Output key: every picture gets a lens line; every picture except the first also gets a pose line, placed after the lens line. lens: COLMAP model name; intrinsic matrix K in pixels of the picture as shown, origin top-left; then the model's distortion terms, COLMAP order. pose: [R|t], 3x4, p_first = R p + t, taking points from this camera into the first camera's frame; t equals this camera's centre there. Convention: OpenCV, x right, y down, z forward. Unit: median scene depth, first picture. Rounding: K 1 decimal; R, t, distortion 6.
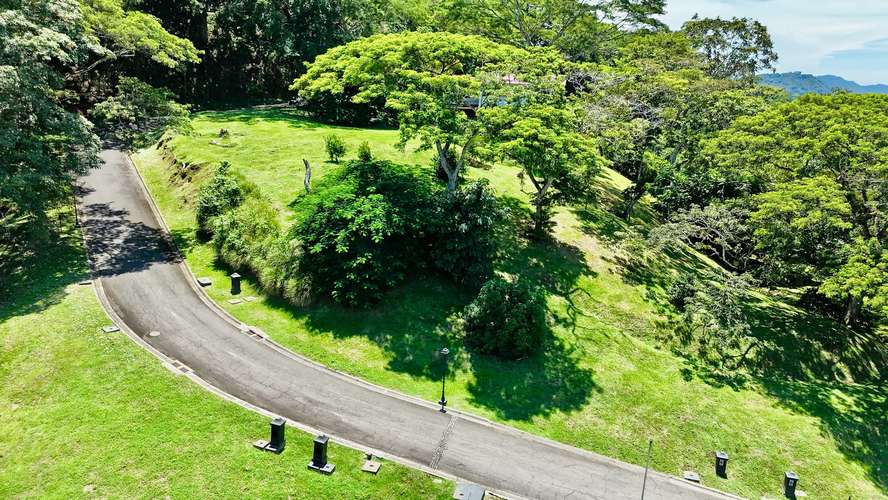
lens RADIAL K [[658.3, 0, 444.7], [0, 658.3, 251.3], [0, 0, 1]] dist [0.074778, -0.080778]
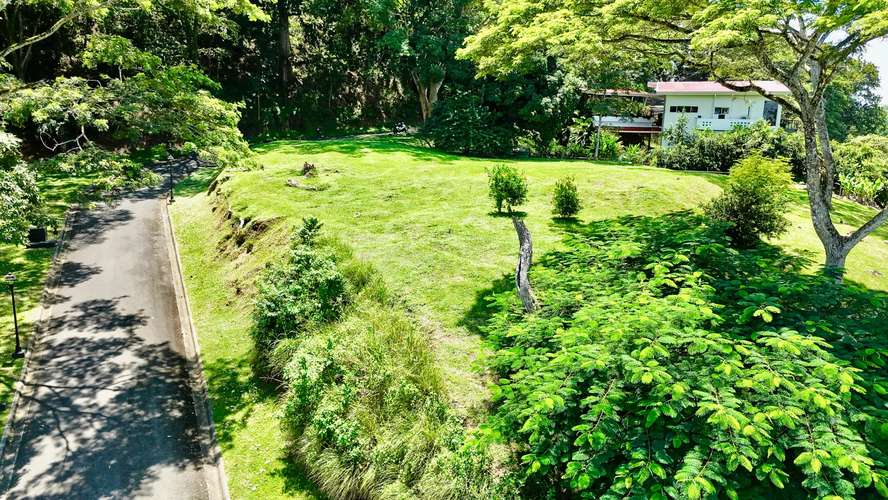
lens RADIAL K [[658.3, 0, 444.7], [0, 658.3, 251.3], [0, 0, 1]] dist [0.074778, -0.080778]
pose [[0.993922, -0.001791, -0.110075, -0.194582], [-0.005045, 0.998076, -0.061792, -0.088390], [0.109974, 0.061972, 0.992001, 0.570815]]
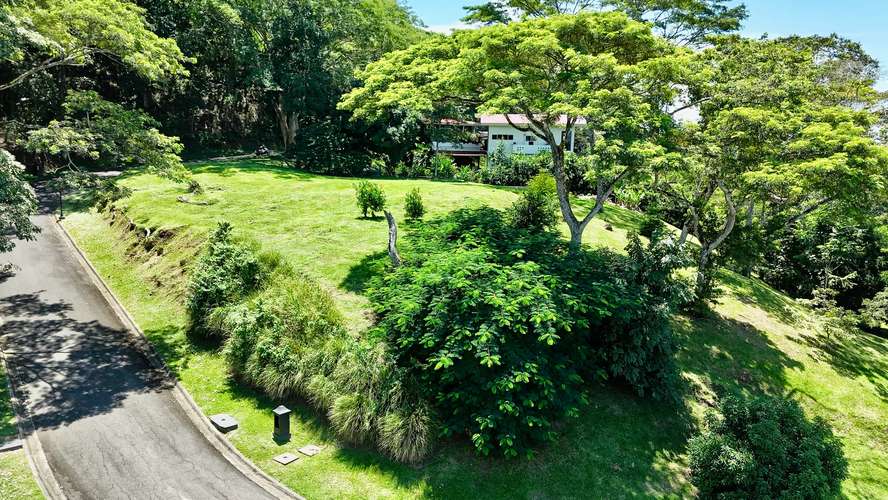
lens RADIAL K [[658.3, 0, 444.7], [0, 658.3, 251.3], [0, 0, 1]] dist [0.074778, -0.080778]
pose [[0.991996, -0.041158, 0.119375, -0.214161], [0.051712, 0.994891, -0.086708, -0.040904], [-0.115197, 0.092187, 0.989056, 0.351491]]
